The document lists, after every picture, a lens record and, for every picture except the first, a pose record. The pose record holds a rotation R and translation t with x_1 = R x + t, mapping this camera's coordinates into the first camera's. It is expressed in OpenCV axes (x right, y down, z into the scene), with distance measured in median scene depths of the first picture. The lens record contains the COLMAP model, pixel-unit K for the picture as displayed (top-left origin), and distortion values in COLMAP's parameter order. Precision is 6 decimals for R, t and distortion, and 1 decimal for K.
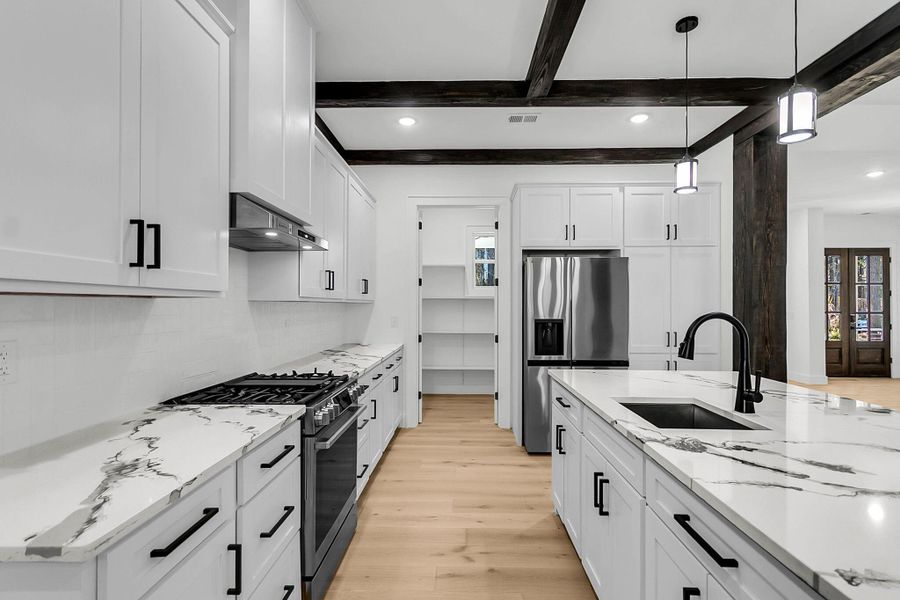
lens RADIAL K [[425.1, 0, 453.2], [0, 425.1, 302.7], [0, 0, 1]] dist [0.005516, 0.000018]
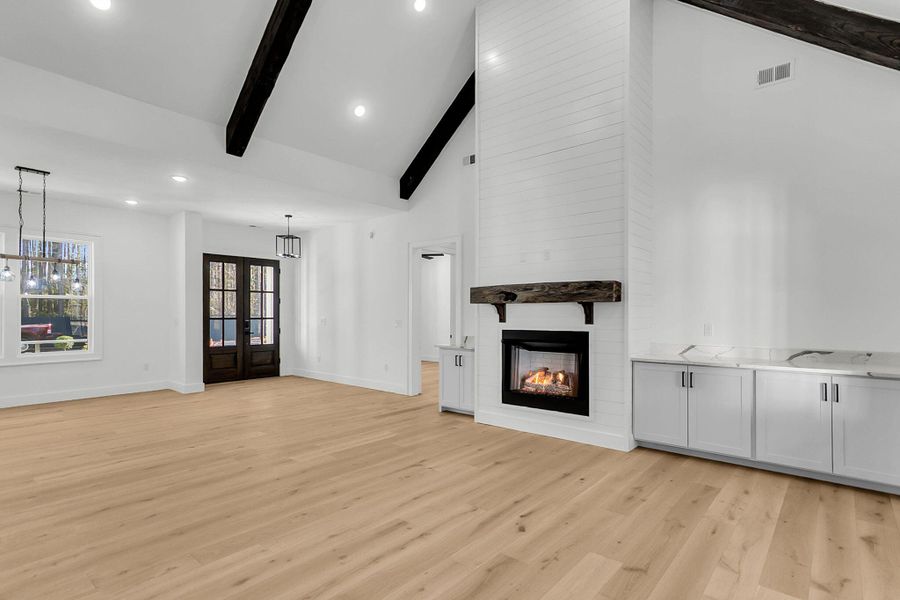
lens RADIAL K [[460.0, 0, 448.1], [0, 460.0, 309.4], [0, 0, 1]] dist [0.027282, 0.000255]
pose [[0.636778, 0.005299, 0.771029, 0.739773], [-0.005710, 0.999981, -0.002157, 0.001018], [-0.771026, -0.003029, 0.636797, -0.222795]]
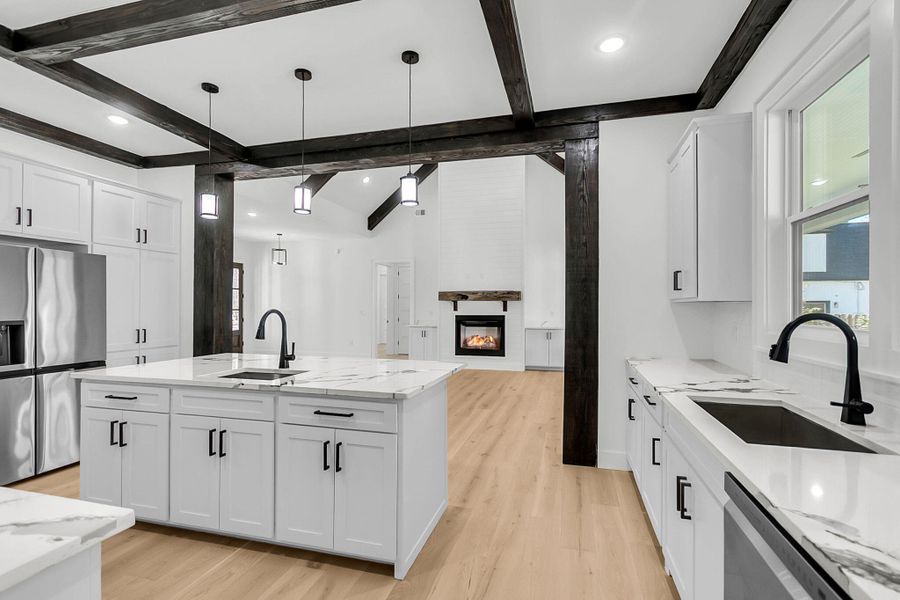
lens RADIAL K [[425.1, 0, 452.2], [0, 425.1, 302.8], [0, 0, 1]] dist [0.005516, 0.000018]
pose [[0.245980, 0.005645, 0.969258, -0.332384], [-0.009271, 0.999951, -0.003471, -0.001006], [-0.969231, -0.008132, 0.246020, -0.024379]]
